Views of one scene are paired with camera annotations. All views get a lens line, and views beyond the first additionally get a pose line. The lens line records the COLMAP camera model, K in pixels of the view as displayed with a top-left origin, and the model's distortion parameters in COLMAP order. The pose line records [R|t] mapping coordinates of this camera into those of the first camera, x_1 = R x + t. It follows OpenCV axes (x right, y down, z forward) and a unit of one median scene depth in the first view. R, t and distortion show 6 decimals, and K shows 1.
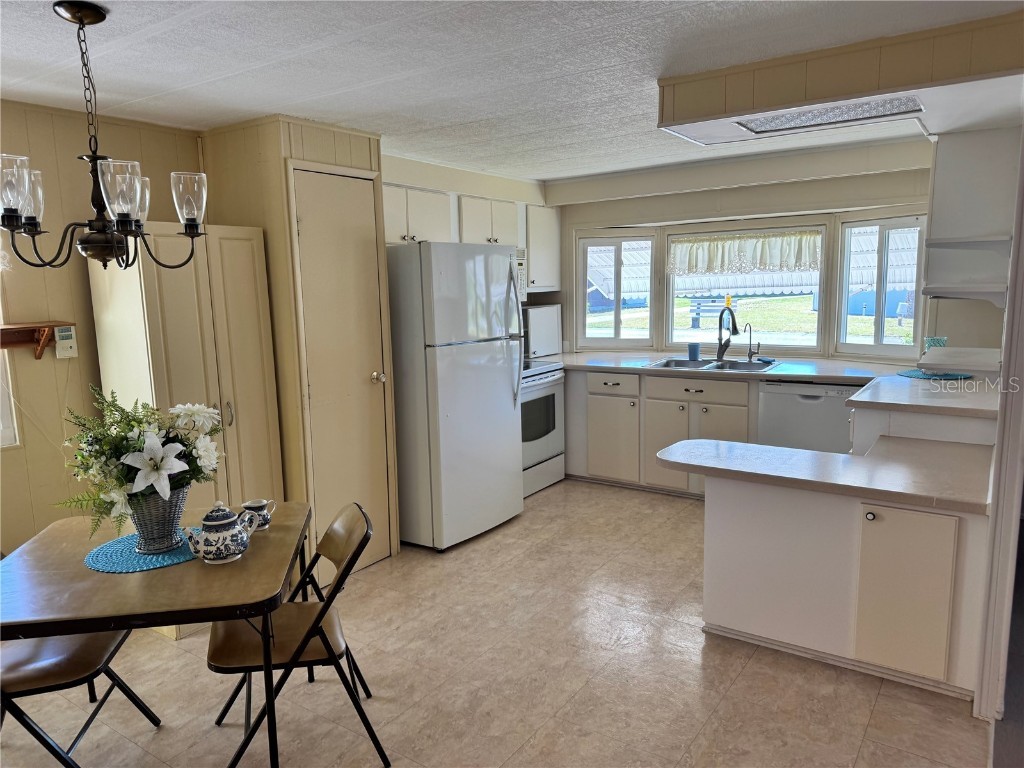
lens RADIAL K [[713.5, 0, 489.8], [0, 713.5, 390.3], [0, 0, 1]] dist [0.126081, -0.231600]
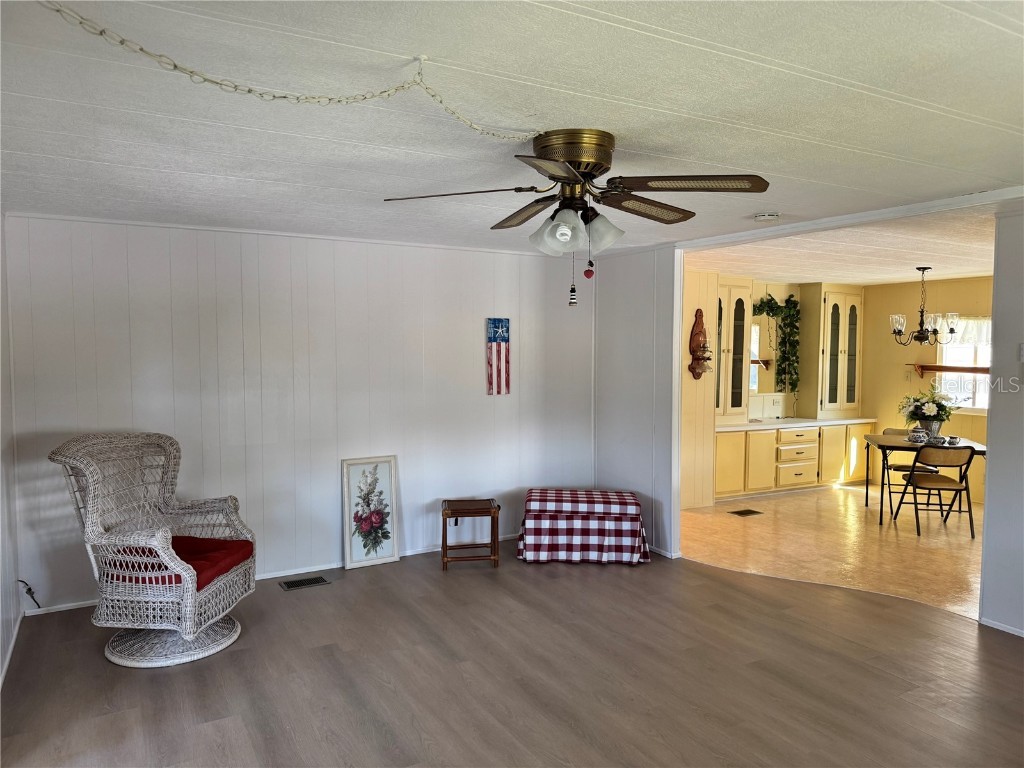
lens RADIAL K [[720.8, 0, 517.2], [0, 720.8, 383.3], [0, 0, 1]] dist [0.127184, -0.219061]
pose [[-0.426610, 0.066076, -0.902019, 1.256084], [-0.139028, 0.980683, 0.137592, -0.079754], [0.893686, 0.184104, -0.409183, 0.303803]]
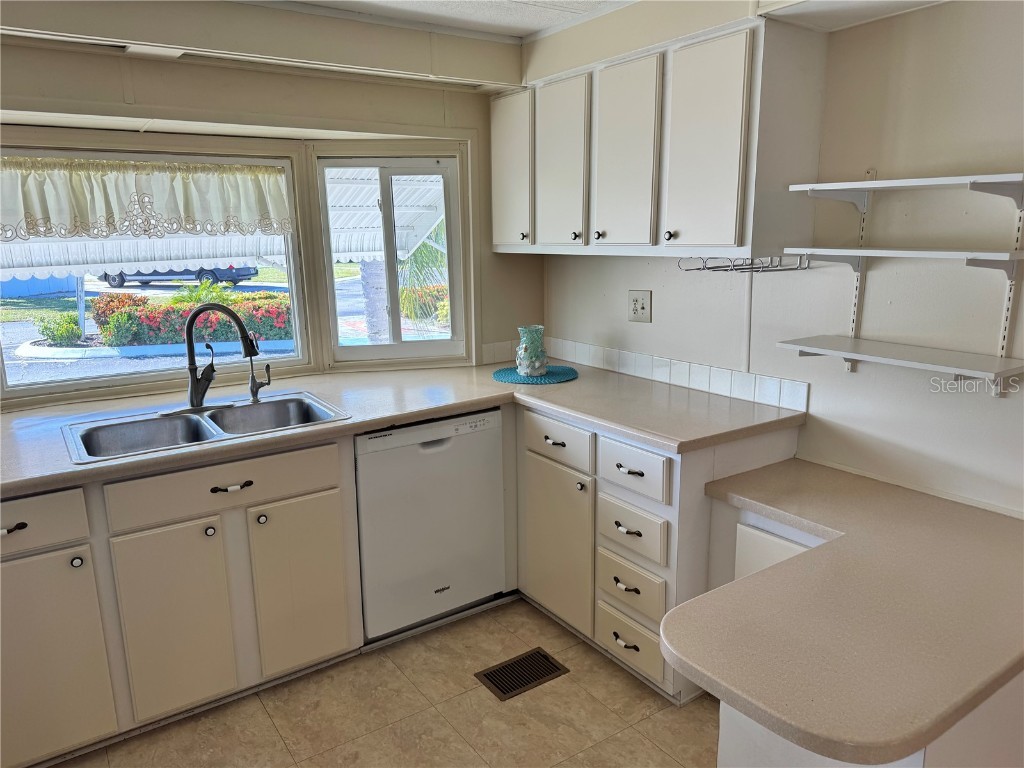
lens RADIAL K [[723.0, 0, 515.4], [0, 723.0, 387.3], [0, 0, 1]] dist [0.051767, -0.052482]
pose [[0.342671, -0.182521, 0.921555, -0.072481], [0.150594, 0.978932, 0.137889, -0.093866], [-0.927307, 0.091530, 0.362938, 0.608040]]
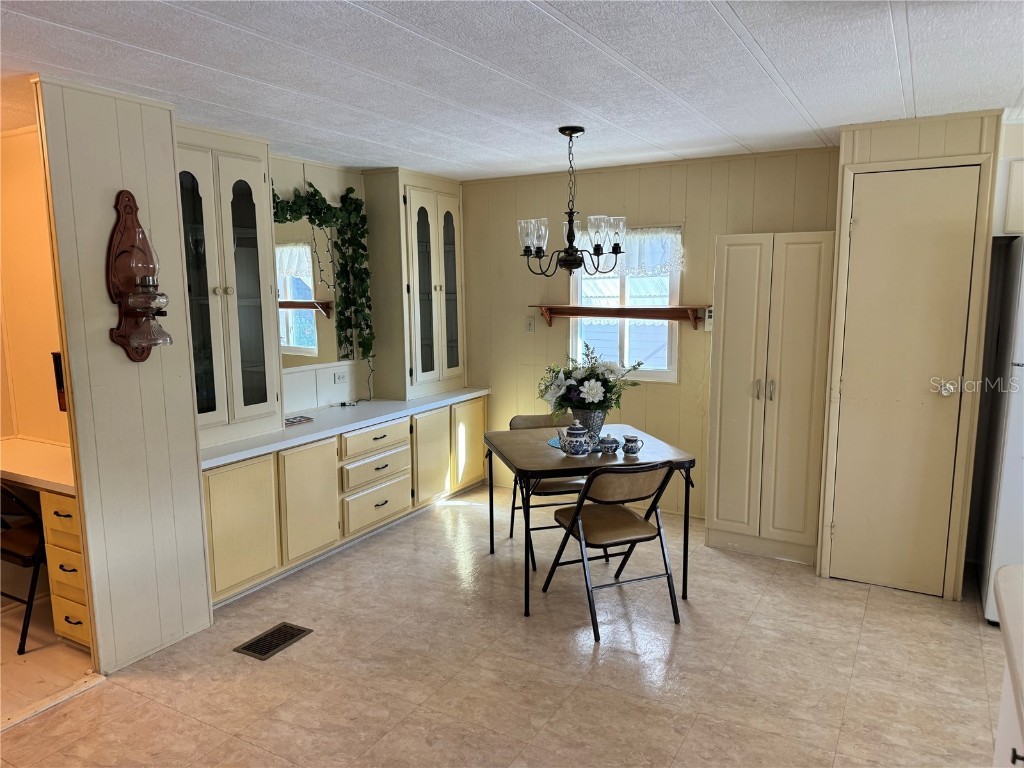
lens RADIAL K [[720.8, 0, 517.2], [0, 720.8, 383.3], [0, 0, 1]] dist [0.127184, -0.219061]
pose [[0.102209, 0.164408, -0.981083, 0.493855], [-0.147624, 0.977834, 0.148484, -0.060844], [0.983748, 0.129655, 0.124215, 0.272543]]
